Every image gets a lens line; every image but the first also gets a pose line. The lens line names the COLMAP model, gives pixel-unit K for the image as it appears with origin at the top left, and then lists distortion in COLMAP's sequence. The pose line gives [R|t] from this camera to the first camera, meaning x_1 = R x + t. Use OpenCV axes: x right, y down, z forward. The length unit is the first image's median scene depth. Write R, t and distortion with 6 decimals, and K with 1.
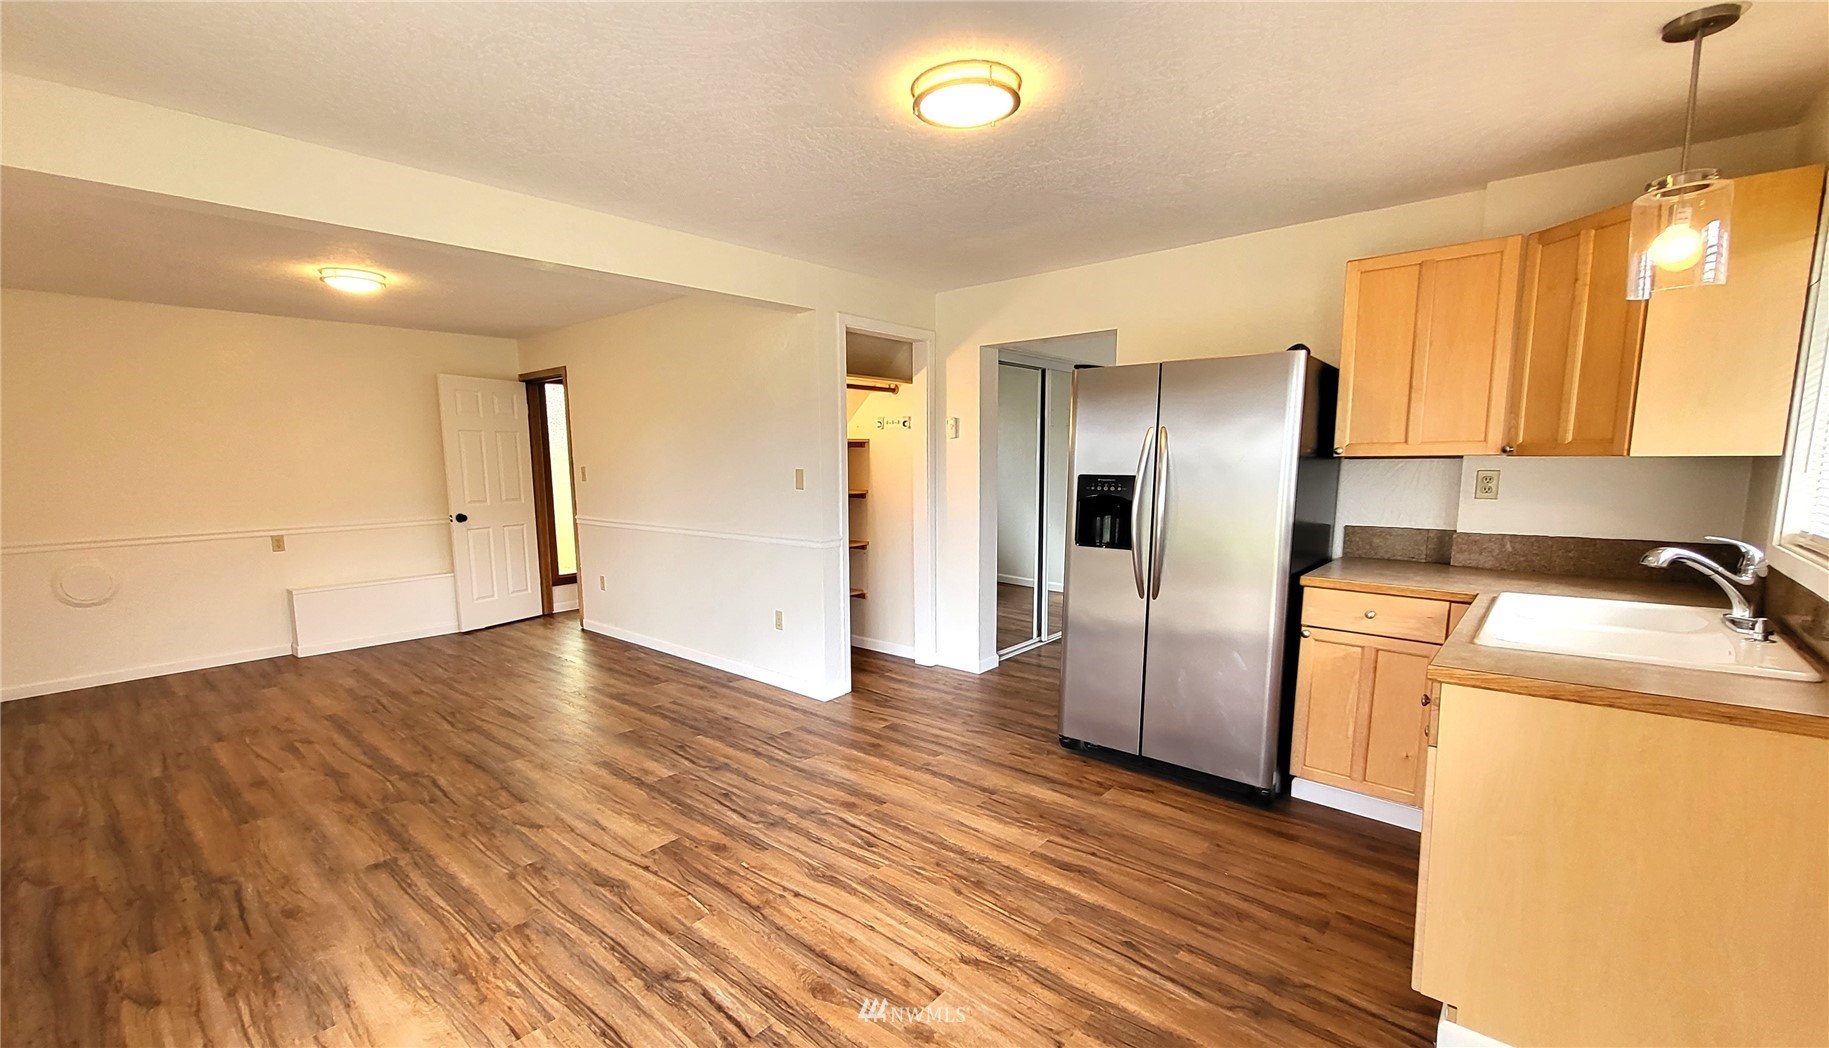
lens RADIAL K [[758.4, 0, 899.2], [0, 758.4, 563.0], [0, 0, 1]] dist [0.001634, 0.000151]
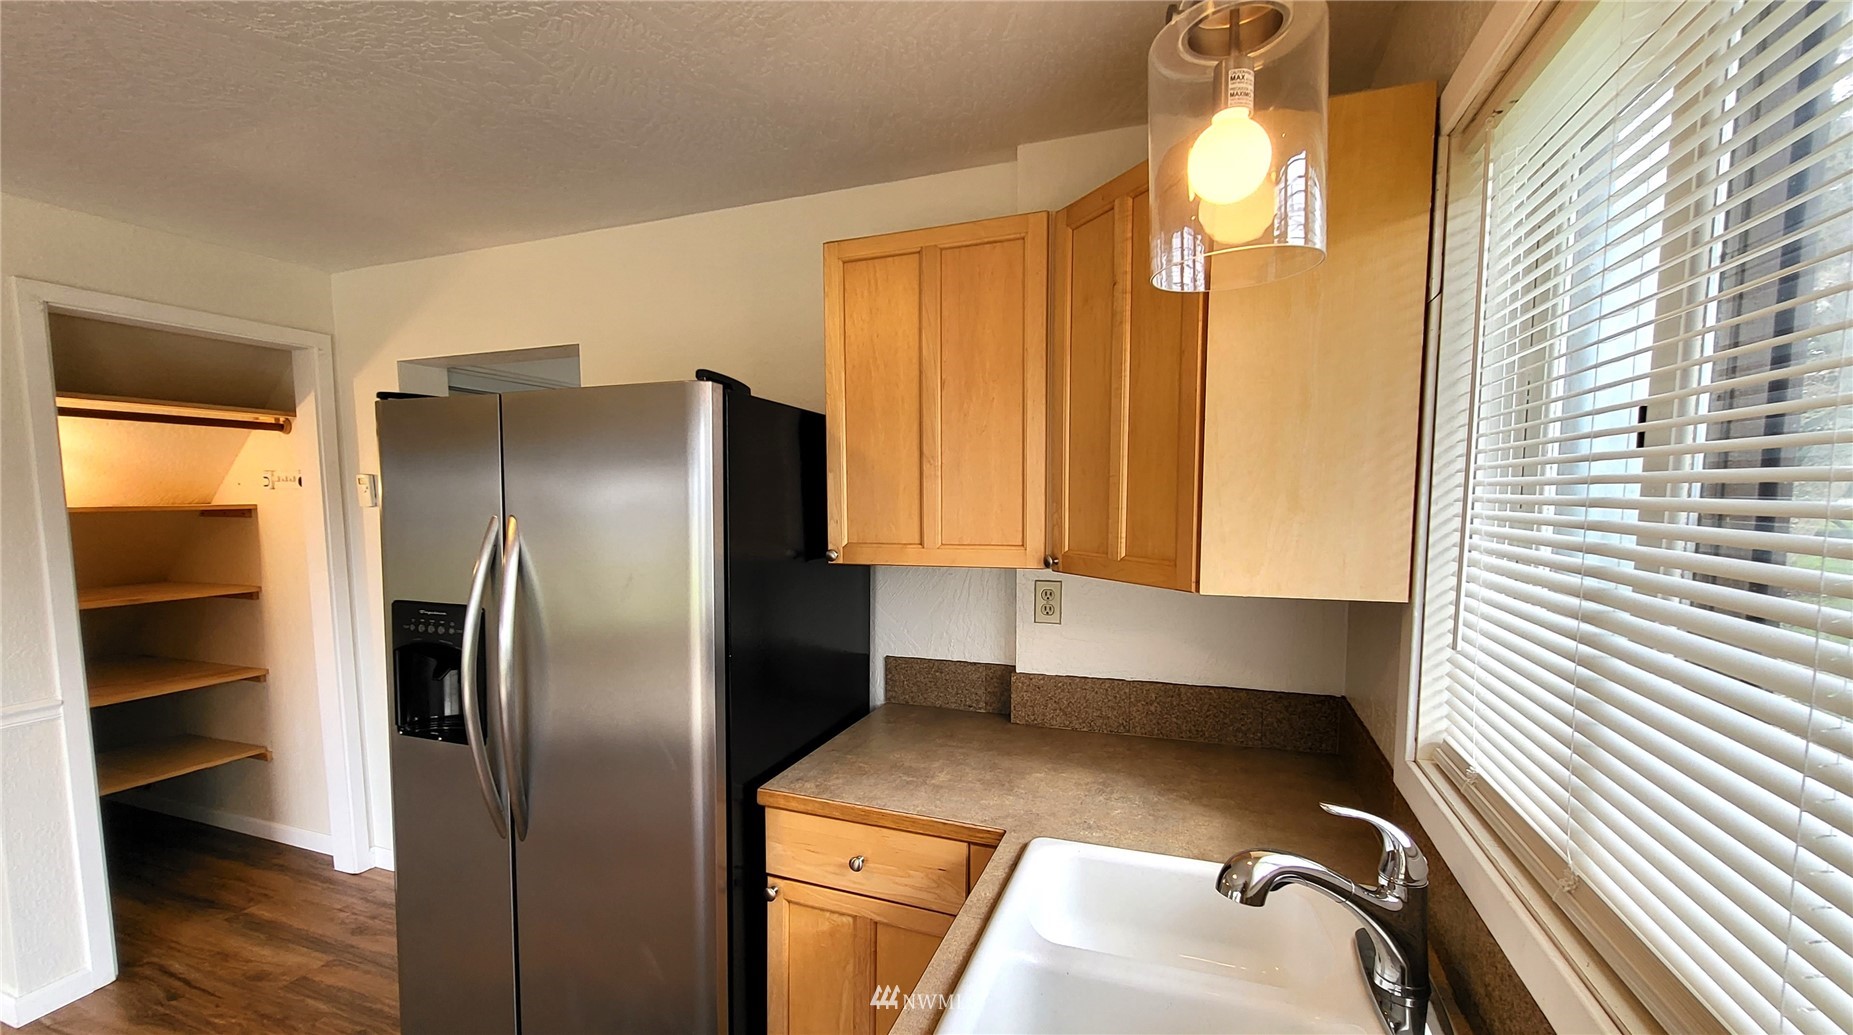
lens RADIAL K [[767.4, 0, 926.5], [0, 767.4, 572.5], [0, 0, 1]] dist [0.001640, 0.000530]
pose [[0.928052, -0.033143, 0.370972, 0.442889], [0.049867, 0.998122, -0.035580, -0.113939], [-0.369096, 0.051519, 0.927962, 0.430472]]
